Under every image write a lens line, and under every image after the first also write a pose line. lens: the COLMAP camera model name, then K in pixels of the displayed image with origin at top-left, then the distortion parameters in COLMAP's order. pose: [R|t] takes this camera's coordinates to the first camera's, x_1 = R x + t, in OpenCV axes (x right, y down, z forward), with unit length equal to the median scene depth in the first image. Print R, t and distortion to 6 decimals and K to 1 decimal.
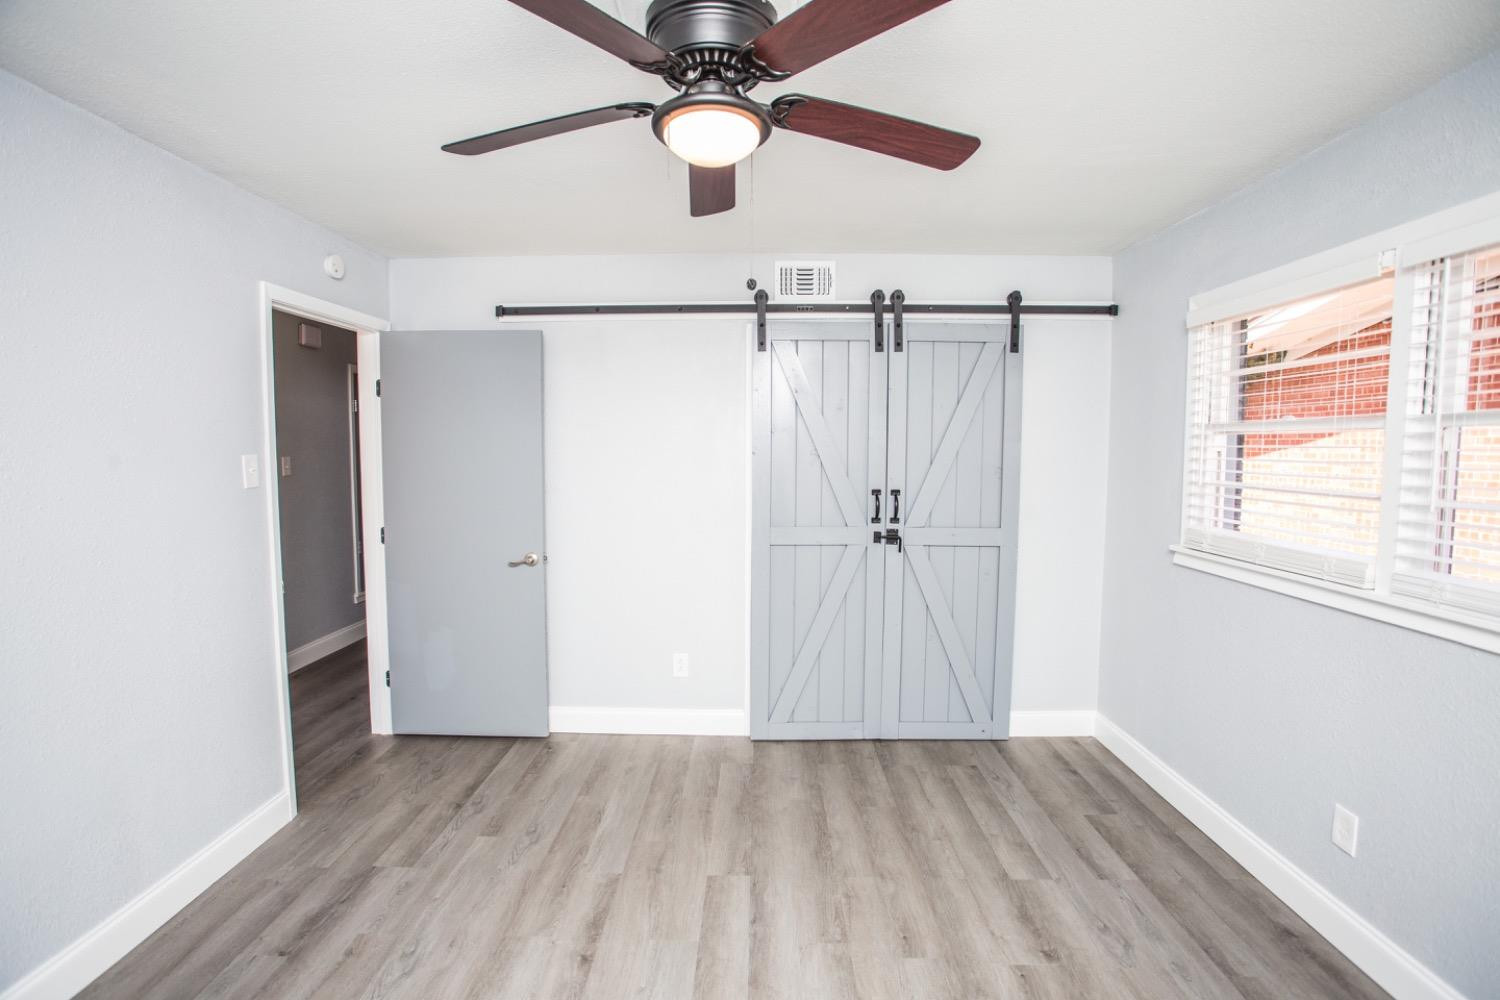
lens RADIAL K [[724.7, 0, 746.3], [0, 724.7, 499.8], [0, 0, 1]] dist [-0.068860, 0.026597]
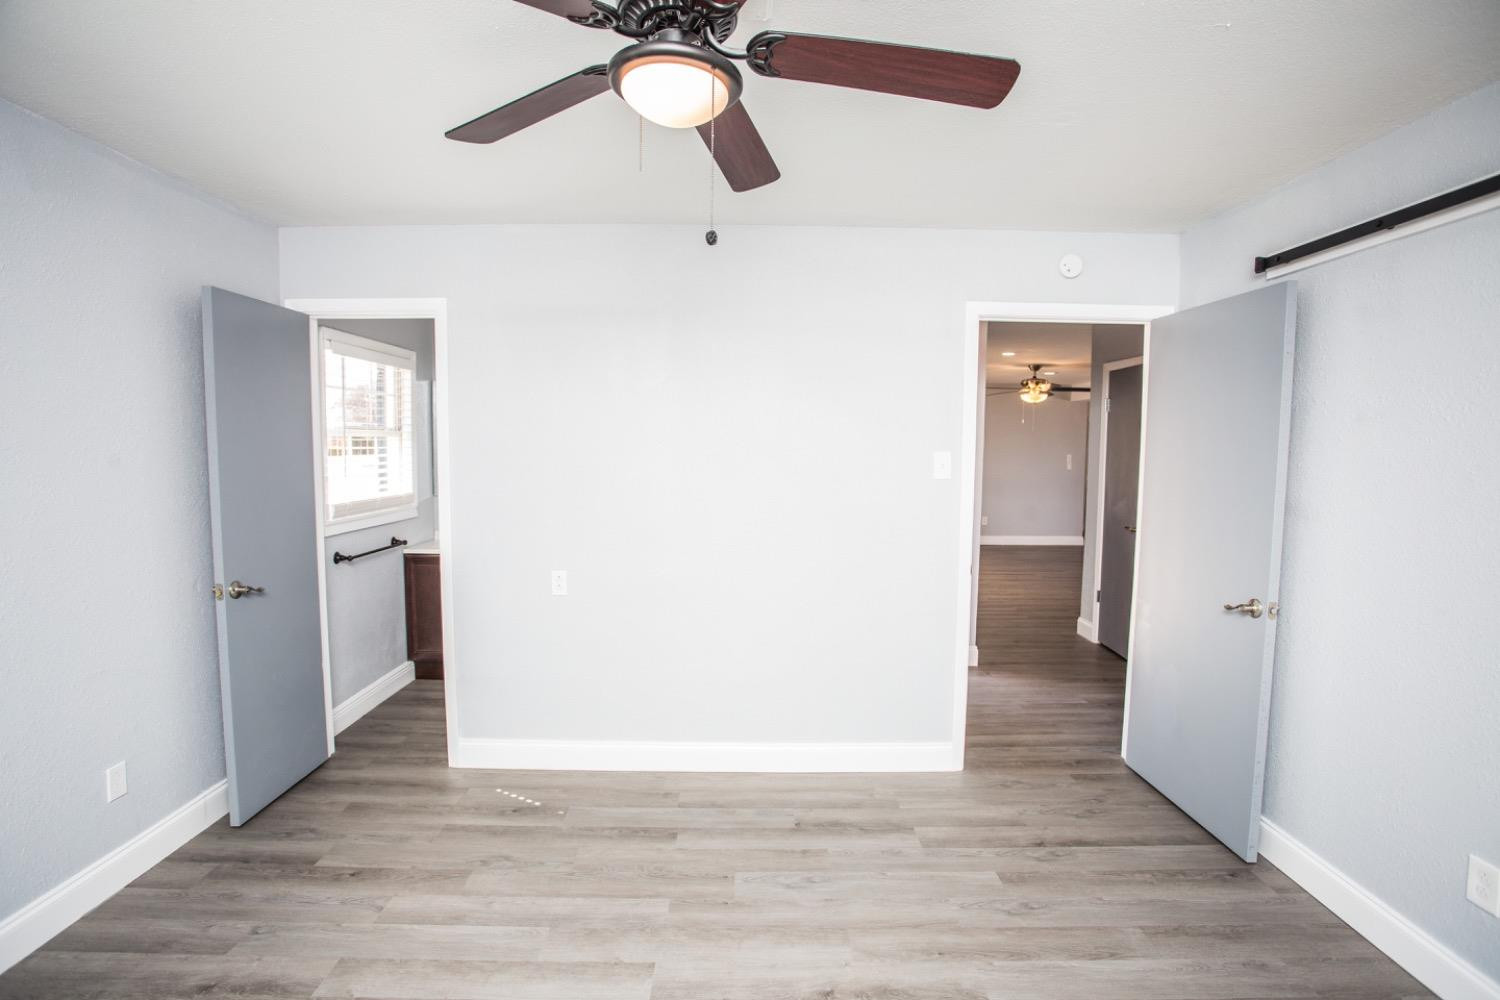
lens RADIAL K [[724.7, 0, 744.3], [0, 724.7, 497.1], [0, 0, 1]] dist [-0.068860, 0.026597]
pose [[0.021952, 0.071914, -0.997169, 0.649577], [-0.082792, 0.994114, 0.069871, -0.056727], [0.996325, 0.081024, 0.027777, 0.811208]]
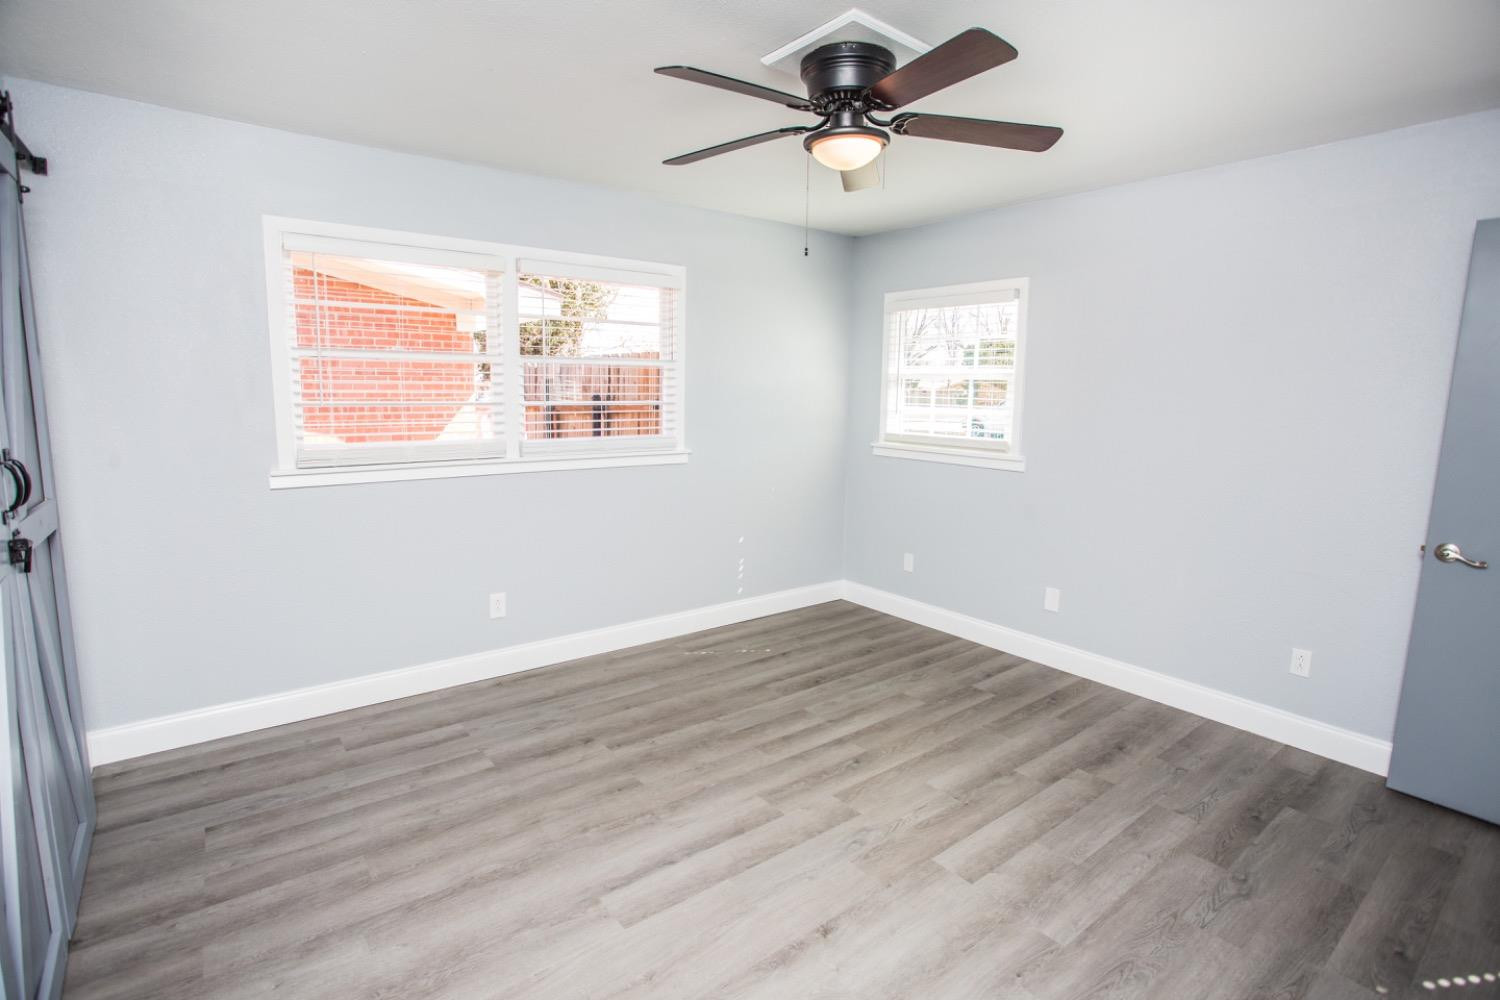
lens RADIAL K [[724.7, 0, 749.3], [0, 724.7, 500.1], [0, 0, 1]] dist [-0.068860, 0.026597]
pose [[-0.633529, -0.127361, 0.763164, -0.799768], [0.040124, 0.979624, 0.196793, -0.086594], [-0.772678, 0.155296, -0.615510, 1.559069]]
